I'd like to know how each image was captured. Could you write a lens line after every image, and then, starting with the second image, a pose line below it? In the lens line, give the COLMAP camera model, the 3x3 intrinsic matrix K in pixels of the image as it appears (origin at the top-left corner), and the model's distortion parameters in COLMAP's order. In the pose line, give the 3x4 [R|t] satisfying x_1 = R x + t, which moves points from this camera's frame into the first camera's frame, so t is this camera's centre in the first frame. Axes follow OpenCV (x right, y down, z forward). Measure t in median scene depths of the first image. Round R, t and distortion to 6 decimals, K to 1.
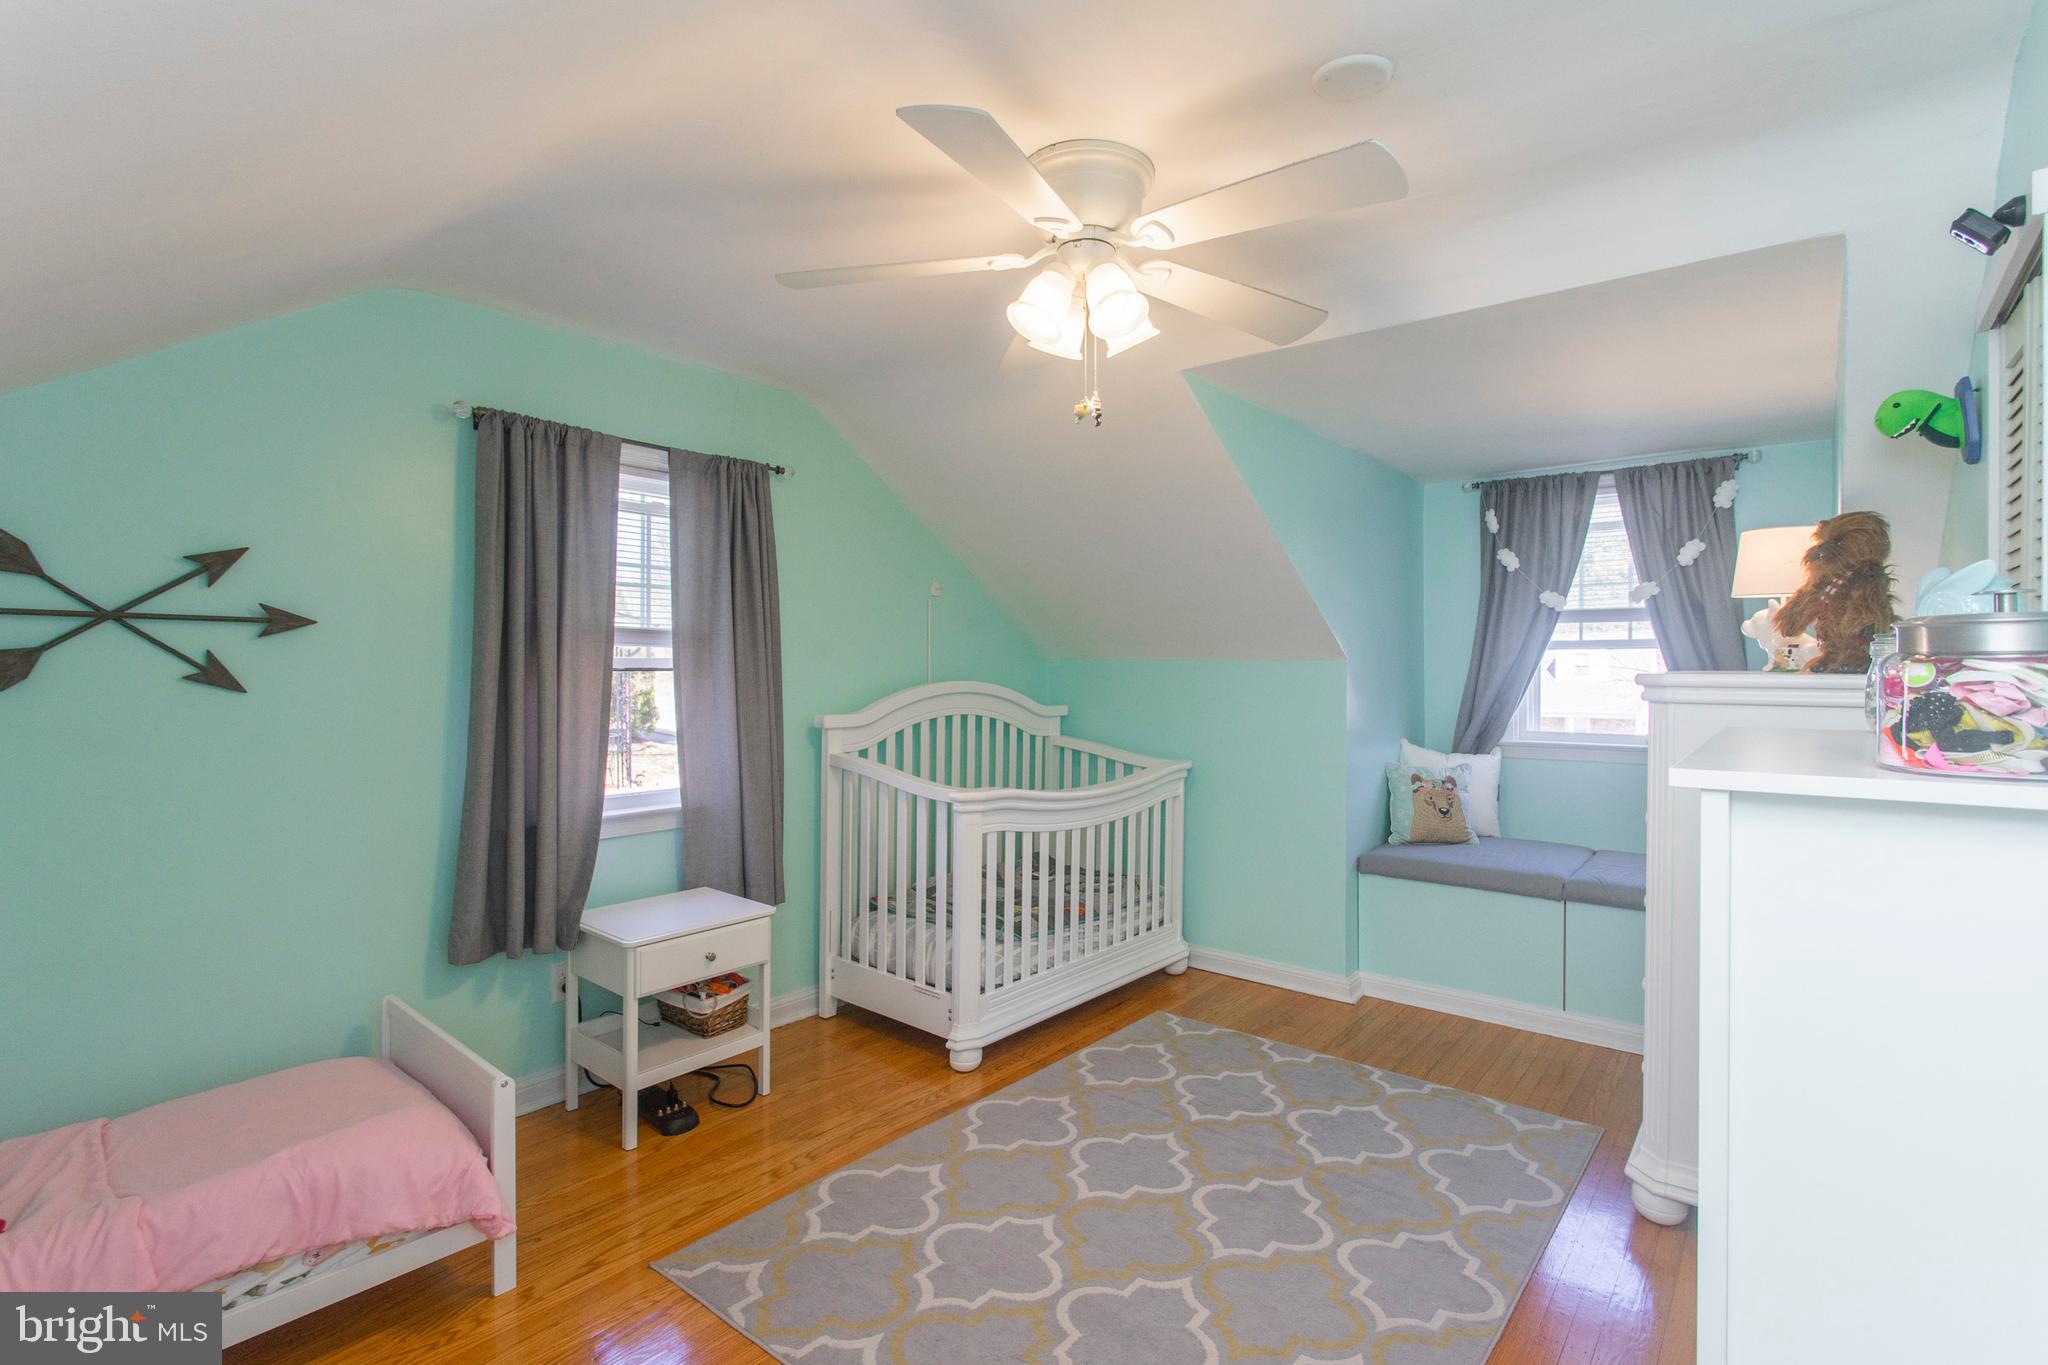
lens RADIAL K [[977.5, 0, 1028.9], [0, 977.5, 657.8], [0, 0, 1]] dist [-0.002239, -0.000068]
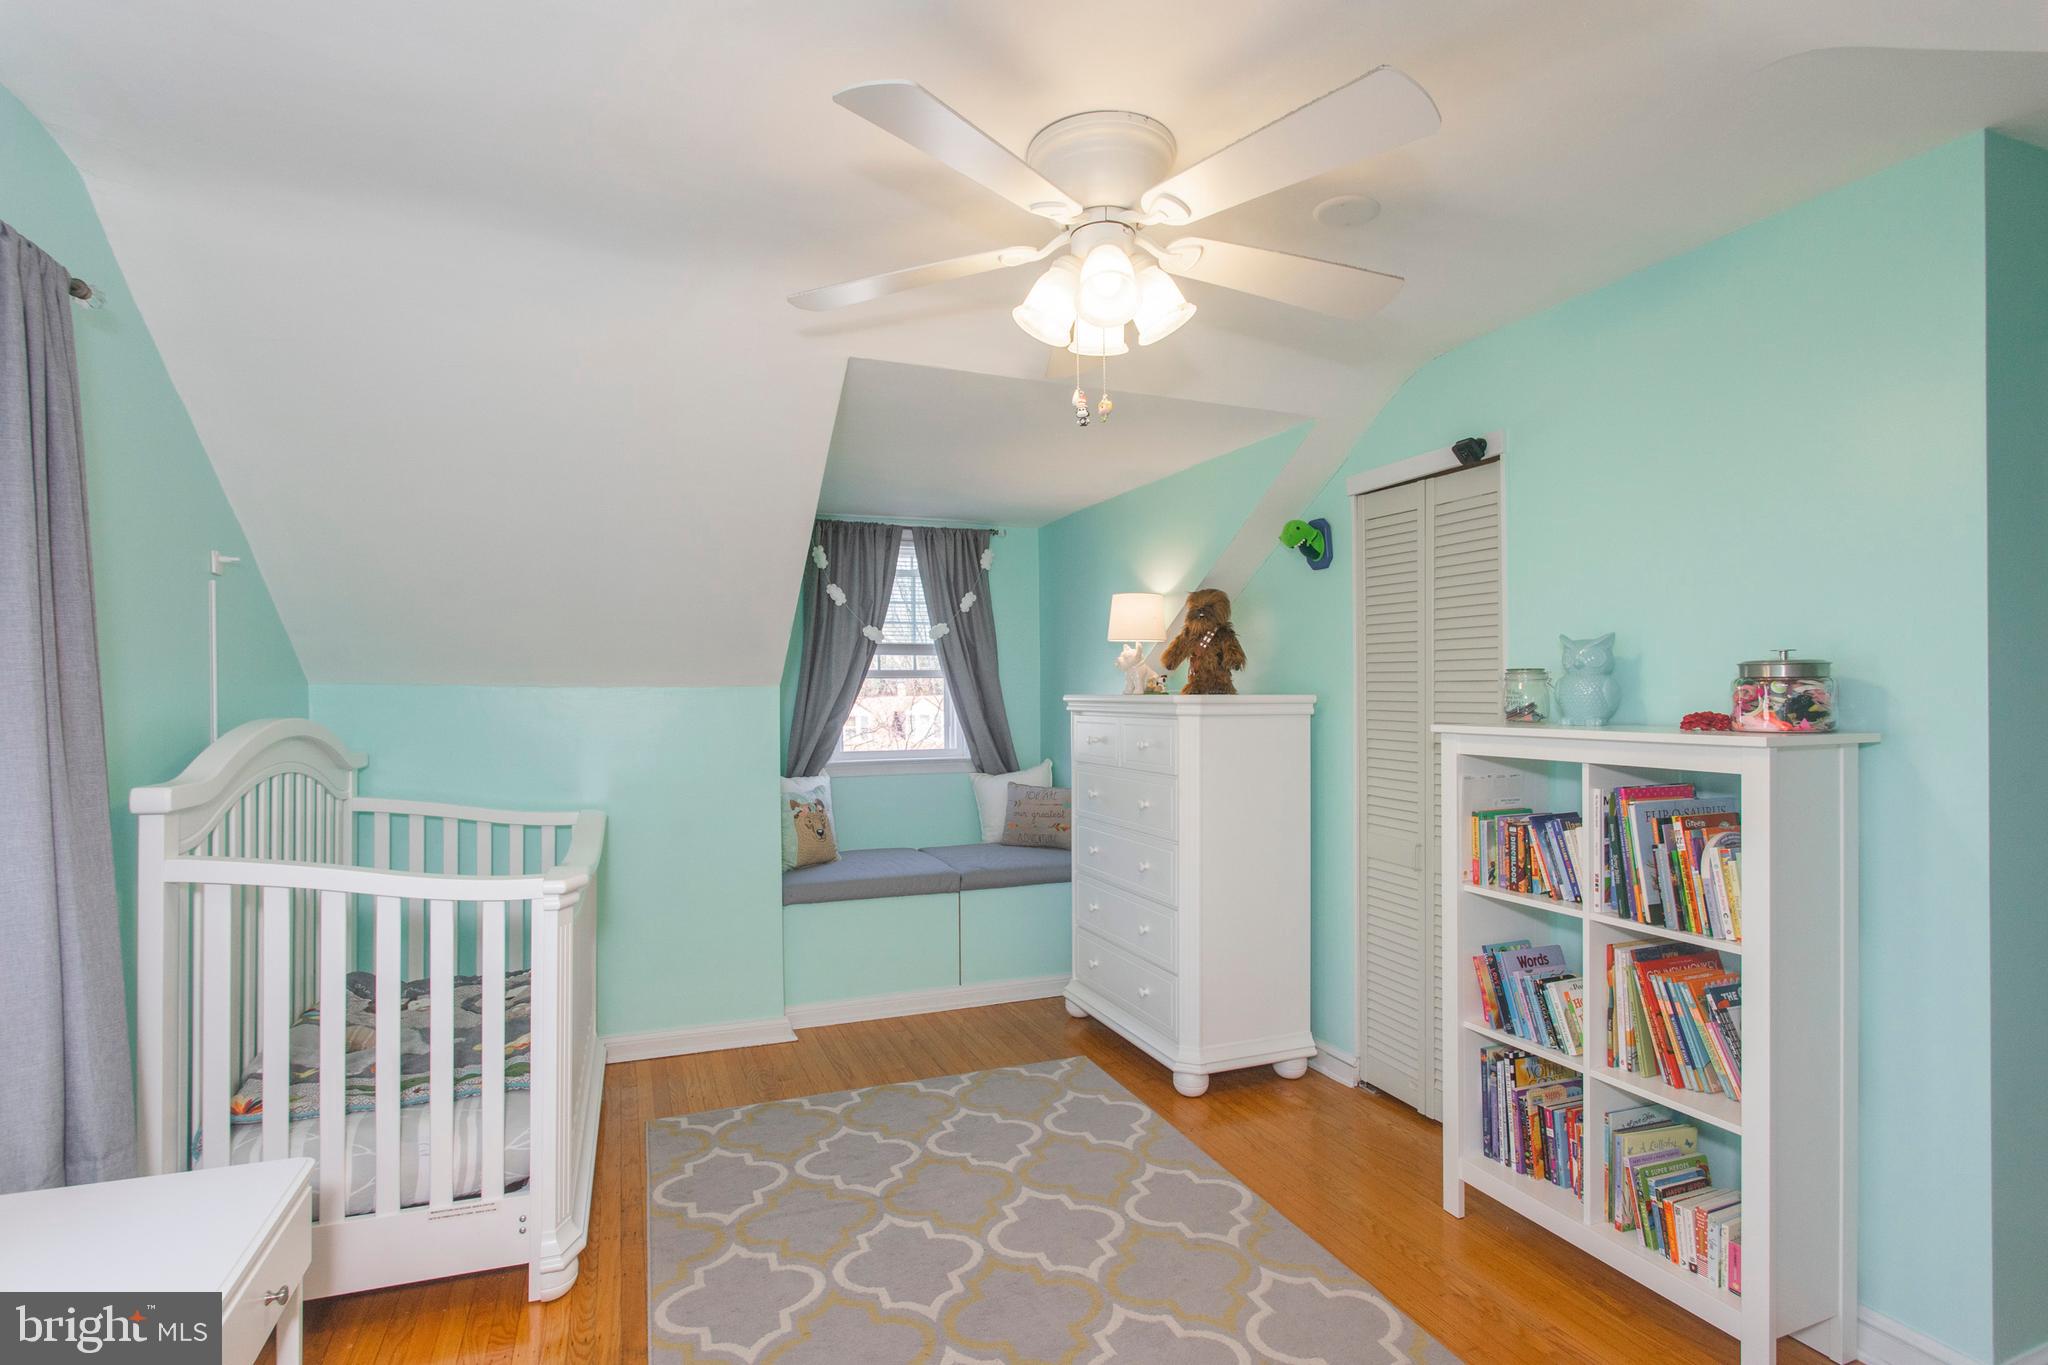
lens RADIAL K [[988.5, 0, 1023.4], [0, 988.5, 682.1], [0, 0, 1]] dist [-0.003170, 0.000041]
pose [[0.488768, 0.006588, 0.872389, -0.404948], [-0.000750, 0.999974, -0.007132, 0.004921], [-0.872413, 0.002832, 0.488760, 0.313589]]
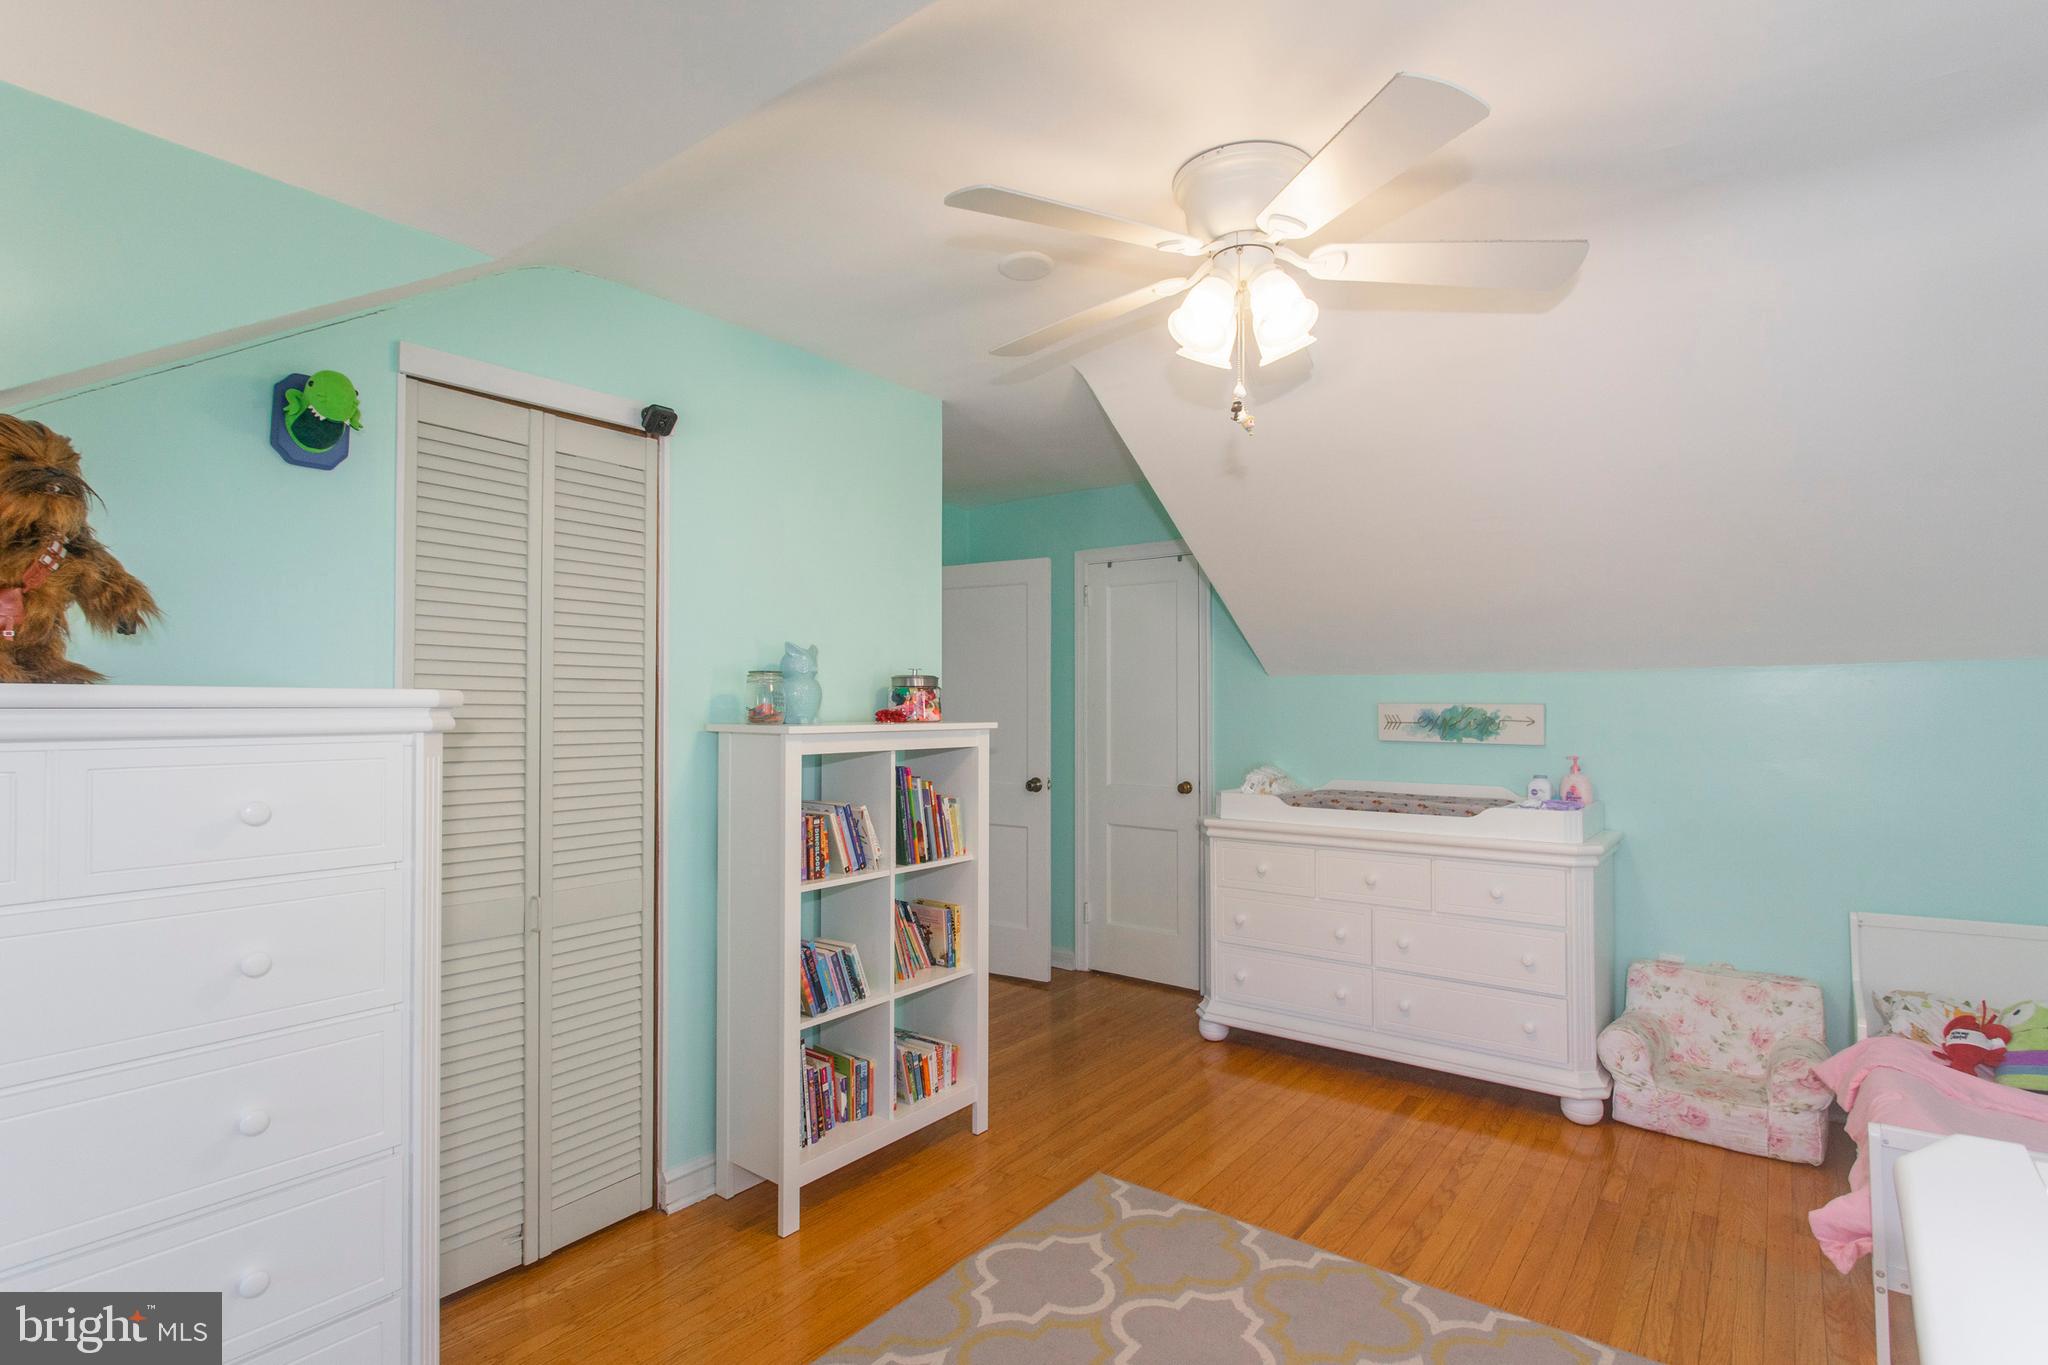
lens RADIAL K [[967.6, 0, 1026.3], [0, 967.6, 684.4], [0, 0, 1]] dist [-0.003675, 0.000340]
pose [[-0.999759, -0.011128, -0.018946, 0.154513], [-0.010608, 0.999571, -0.027290, 0.017347], [0.019241, -0.027082, -0.999448, 0.992355]]
